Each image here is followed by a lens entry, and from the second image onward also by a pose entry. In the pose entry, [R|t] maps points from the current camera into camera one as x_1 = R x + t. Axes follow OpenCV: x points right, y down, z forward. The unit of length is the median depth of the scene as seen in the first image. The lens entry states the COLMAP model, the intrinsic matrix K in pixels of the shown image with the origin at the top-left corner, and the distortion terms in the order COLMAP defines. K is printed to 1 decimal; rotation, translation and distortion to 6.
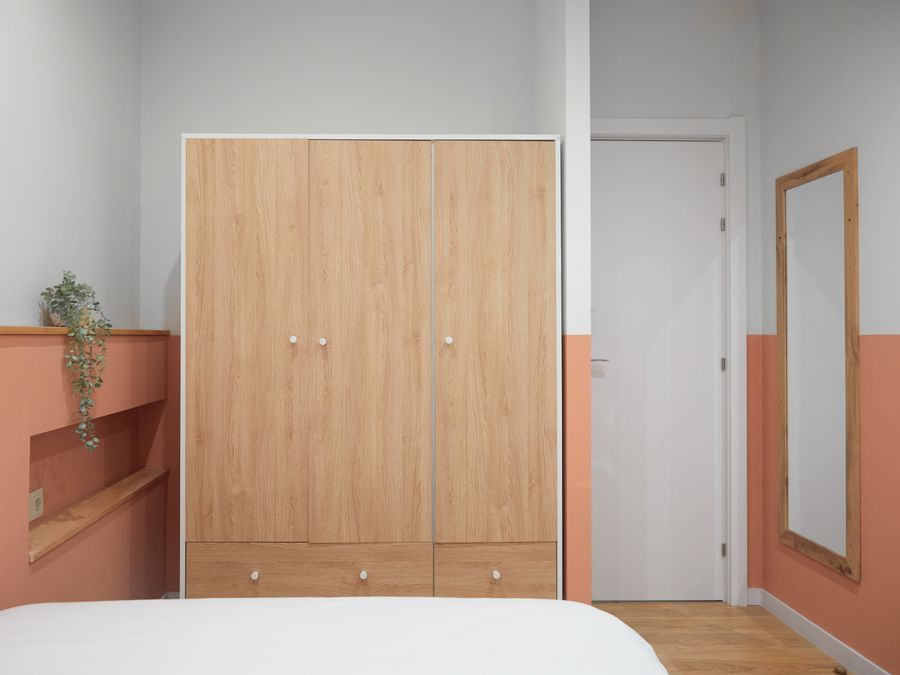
lens RADIAL K [[588.7, 0, 450.0], [0, 588.7, 337.5], [0, 0, 1]] dist [0.025705, -0.000621]
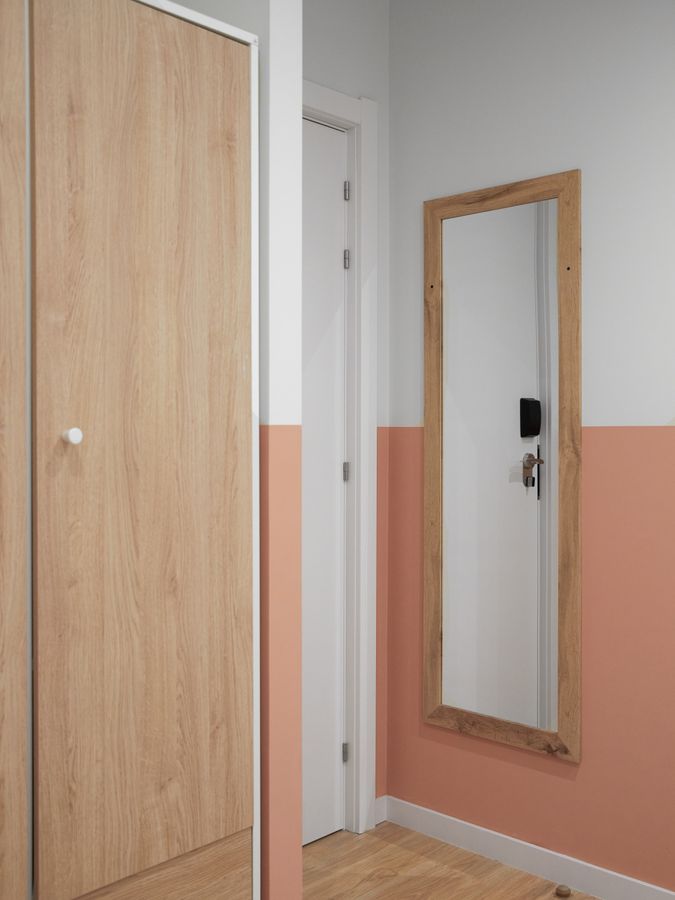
lens RADIAL K [[891.5, 0, 337.4], [0, 891.5, 436.7], [0, 0, 1]] dist [0.003555, 0.013216]
pose [[0.785539, -0.004455, 0.618796, -0.227730], [0.001456, 0.999985, 0.005352, 0.001534], [-0.618810, -0.003303, 0.785534, 0.324295]]
